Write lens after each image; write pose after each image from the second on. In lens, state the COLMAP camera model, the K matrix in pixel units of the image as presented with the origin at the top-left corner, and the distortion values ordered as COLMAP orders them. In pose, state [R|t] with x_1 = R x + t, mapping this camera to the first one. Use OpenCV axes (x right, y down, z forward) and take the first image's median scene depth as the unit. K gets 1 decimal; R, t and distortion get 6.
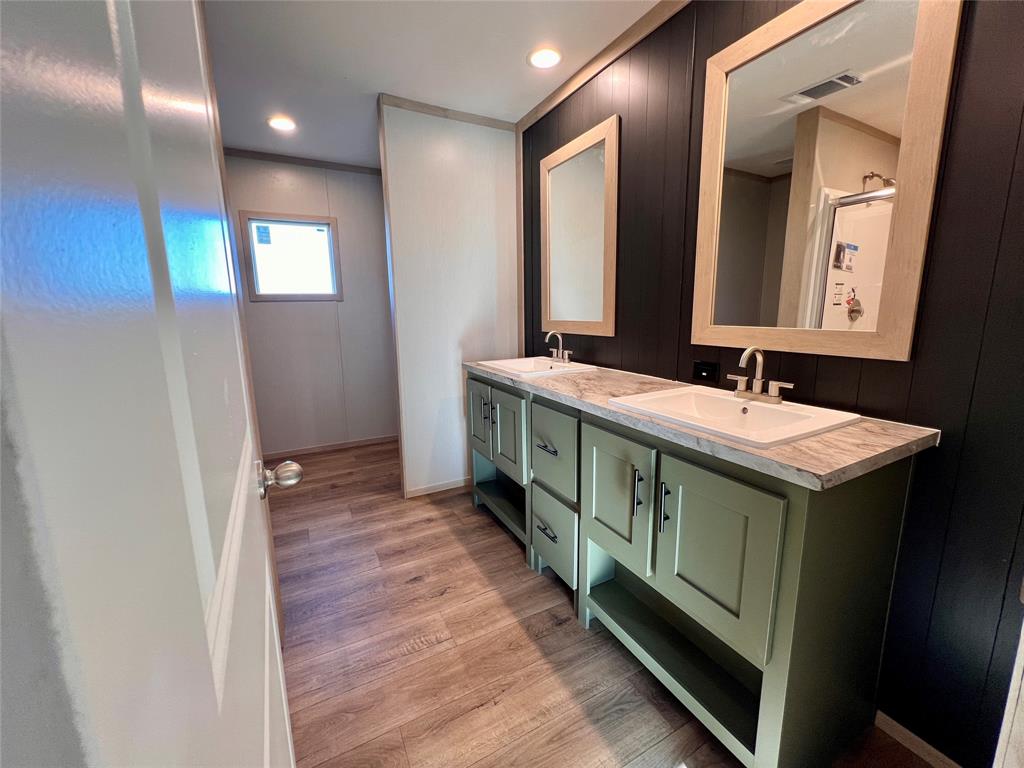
lens RADIAL K [[411.5, 0, 516.7], [0, 411.5, 381.0], [0, 0, 1]] dist [-0.009473, 0.001793]
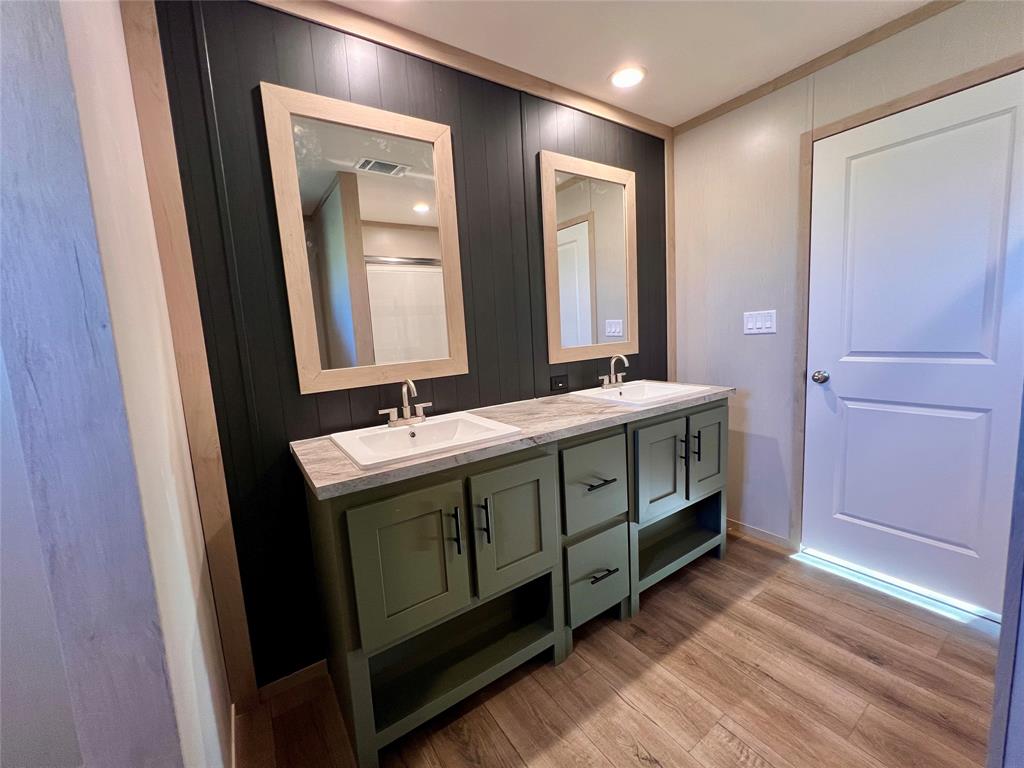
lens RADIAL K [[411.5, 0, 506.1], [0, 411.5, 378.9], [0, 0, 1]] dist [-0.009473, 0.001793]
pose [[-0.097739, -0.102094, 0.989962, -0.810196], [0.227219, 0.966163, 0.122073, -0.230295], [-0.968927, 0.236869, -0.071234, 1.228321]]
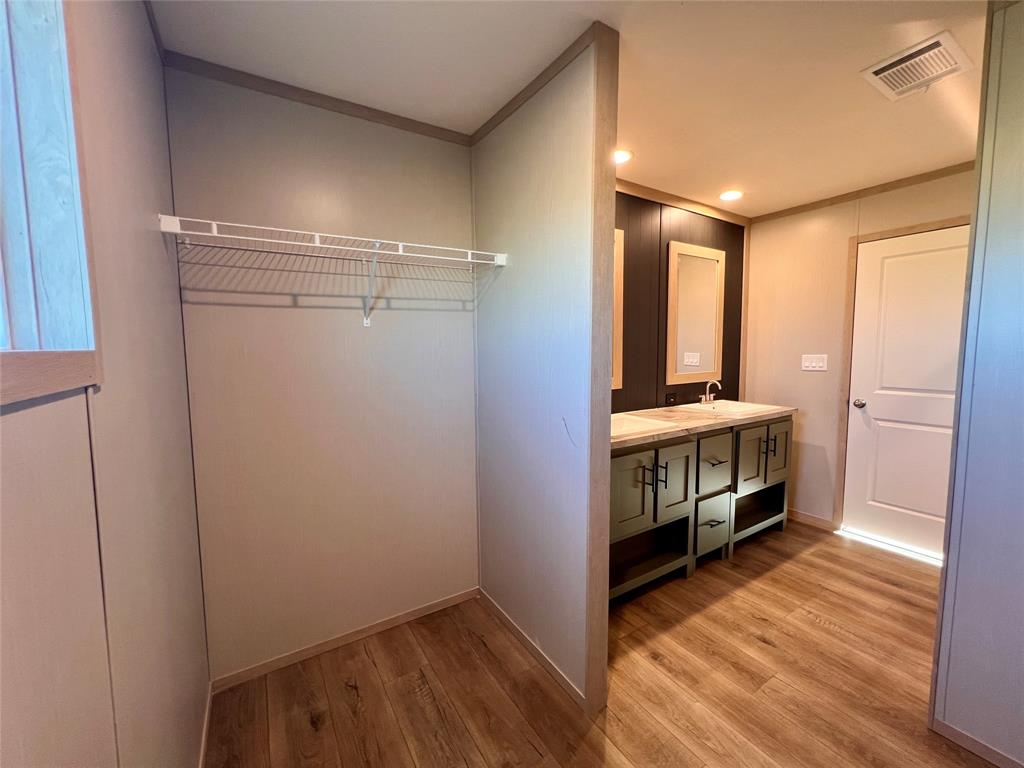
lens RADIAL K [[411.5, 0, 504.5], [0, 411.5, 378.7], [0, 0, 1]] dist [-0.009473, 0.001793]
pose [[-0.062767, -0.067085, 0.995771, -1.323482], [0.181029, 0.980422, 0.077462, -0.385773], [-0.981473, 0.185126, -0.049393, 1.780371]]
